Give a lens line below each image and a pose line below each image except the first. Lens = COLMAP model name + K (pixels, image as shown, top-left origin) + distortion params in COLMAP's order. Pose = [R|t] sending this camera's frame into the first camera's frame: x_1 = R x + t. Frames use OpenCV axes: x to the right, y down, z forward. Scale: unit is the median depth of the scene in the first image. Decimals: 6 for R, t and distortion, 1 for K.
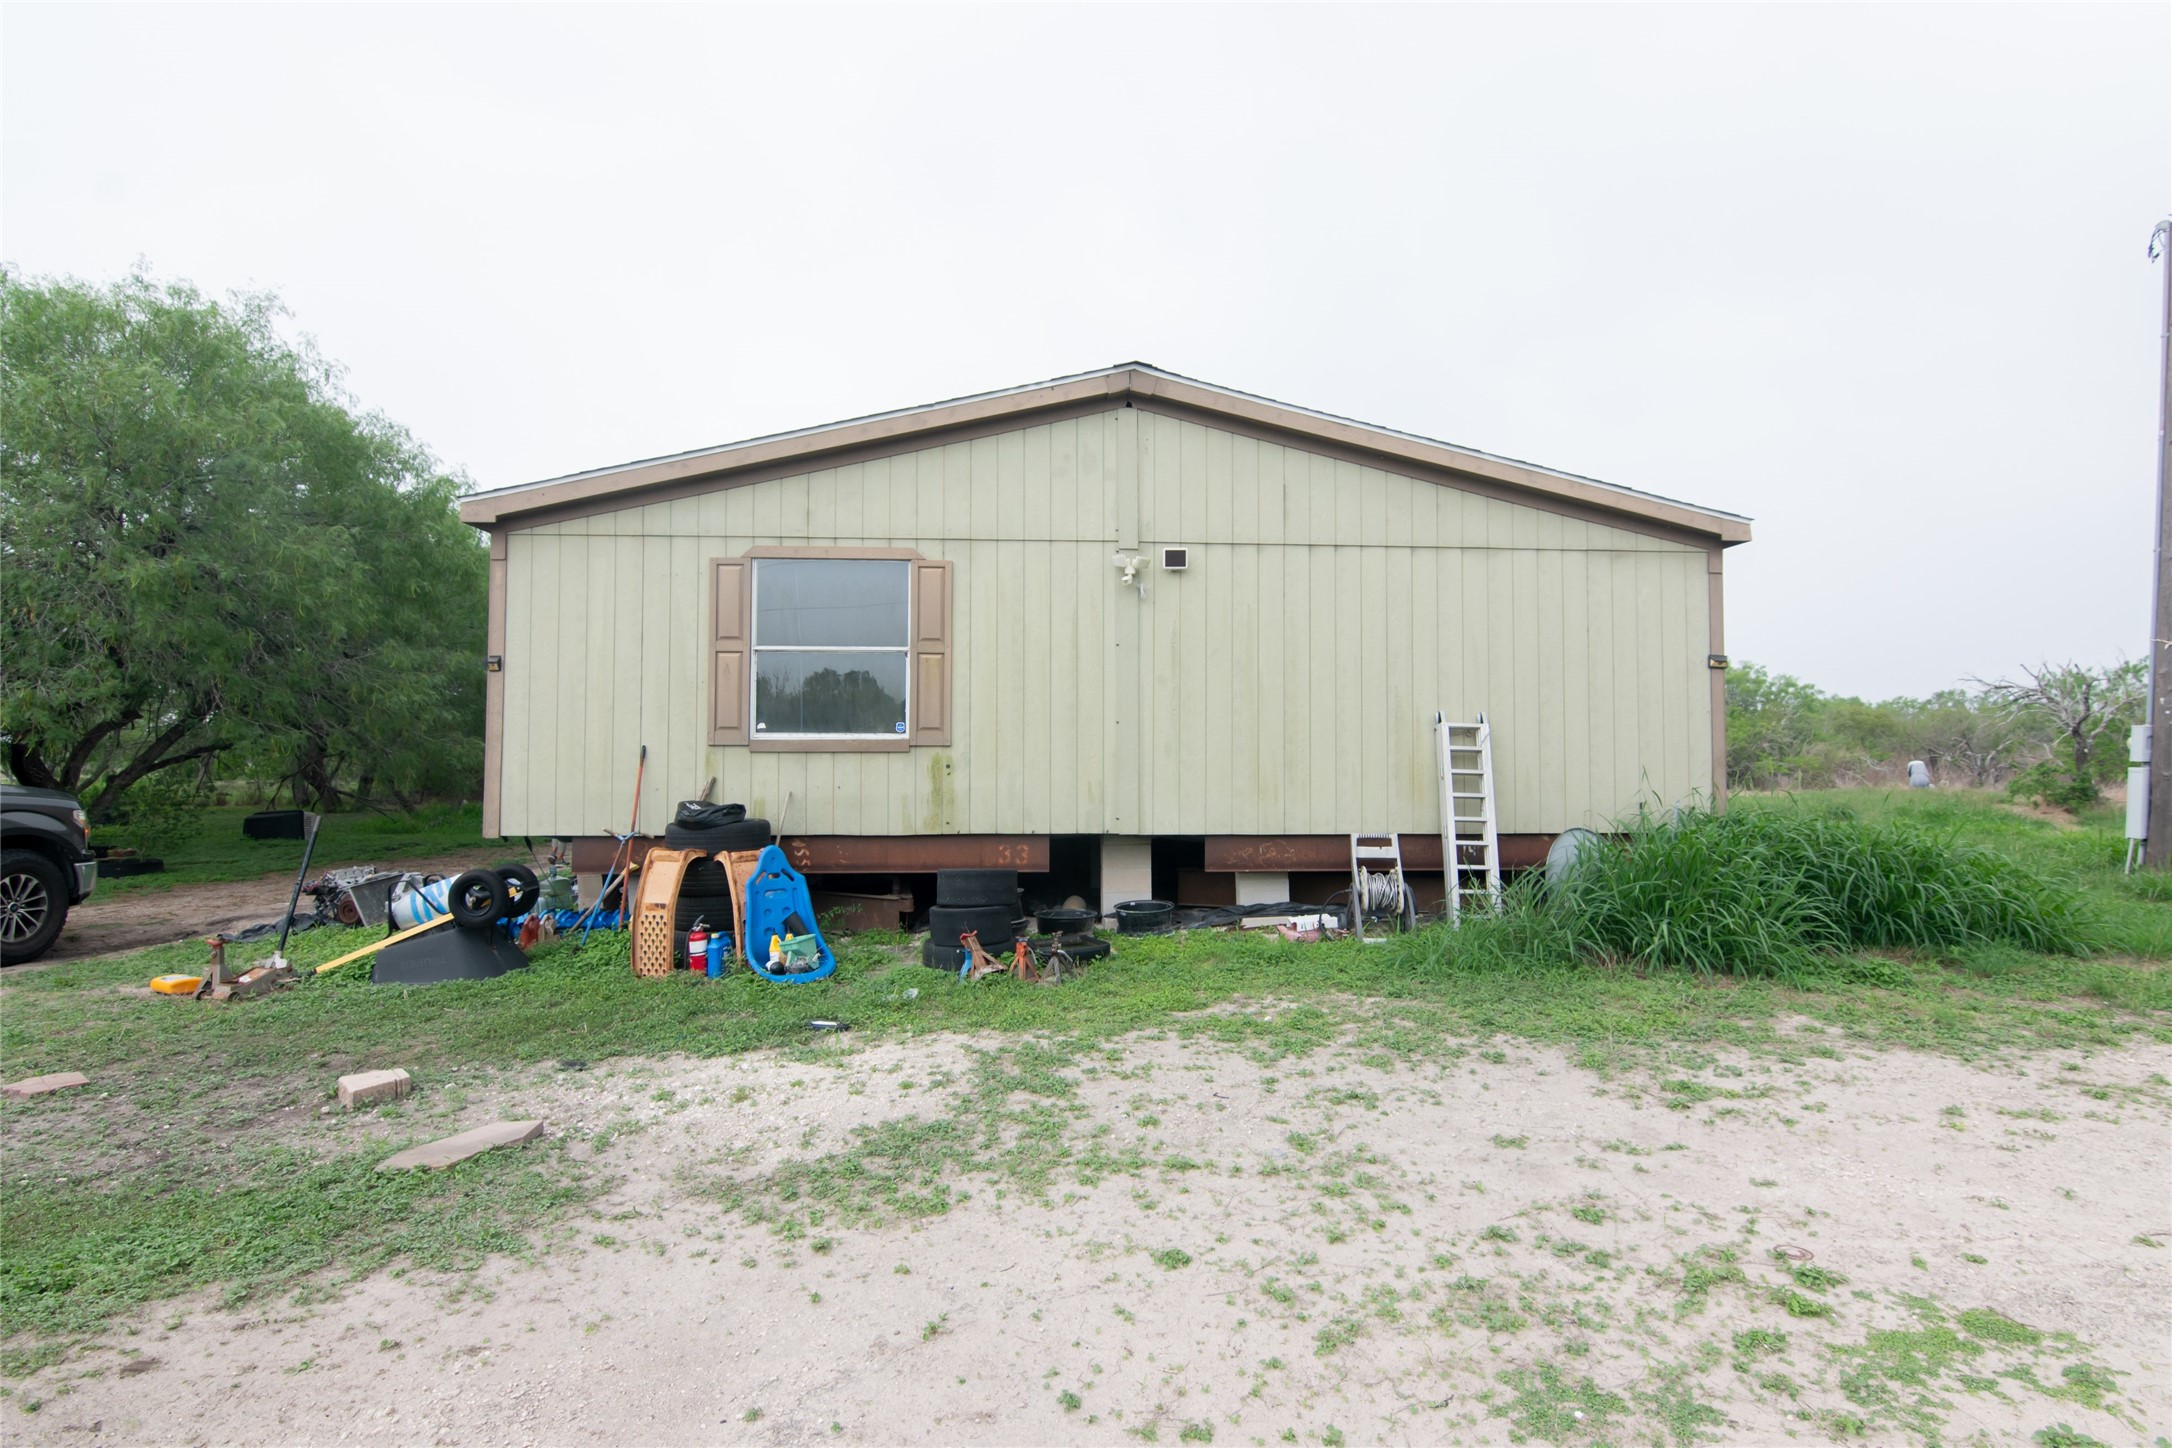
lens RADIAL K [[1044.0, 0, 1089.9], [0, 1044.0, 732.0], [0, 0, 1]] dist [-0.016370, -0.000273]
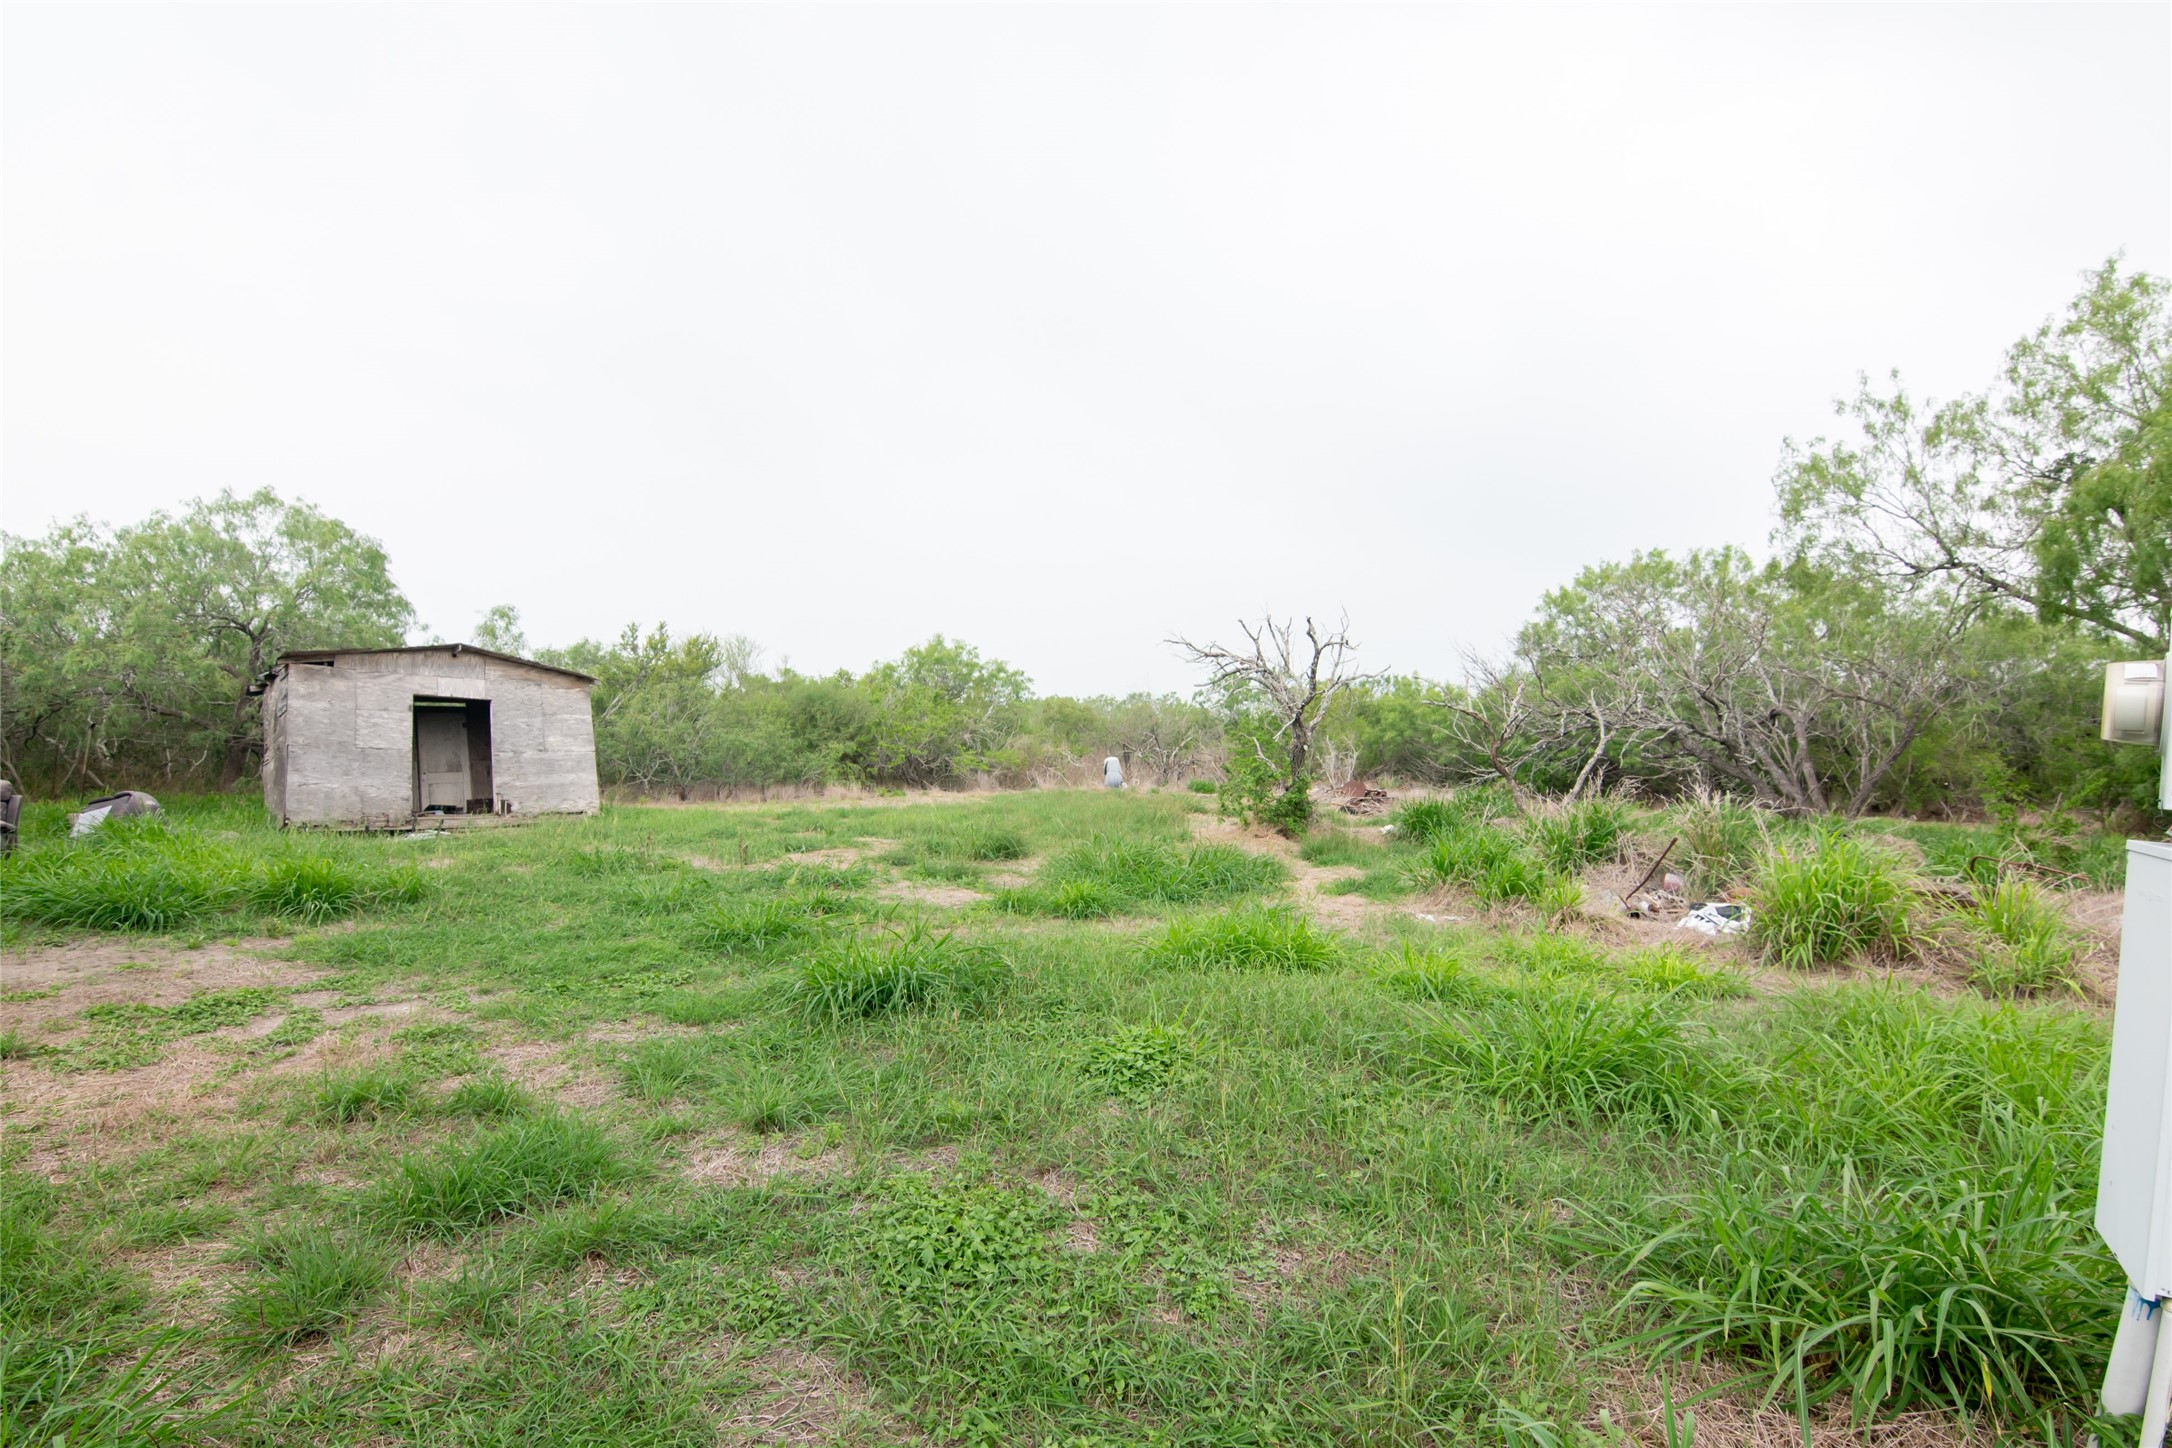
lens RADIAL K [[1030.2, 0, 1085.5], [0, 1030.2, 729.9], [0, 0, 1]] dist [-0.002242, -0.000084]
pose [[0.798308, 0.023895, 0.601776, 0.227048], [-0.027545, 0.999616, -0.003151, 0.007367], [-0.601620, -0.014061, 0.798659, 0.279795]]
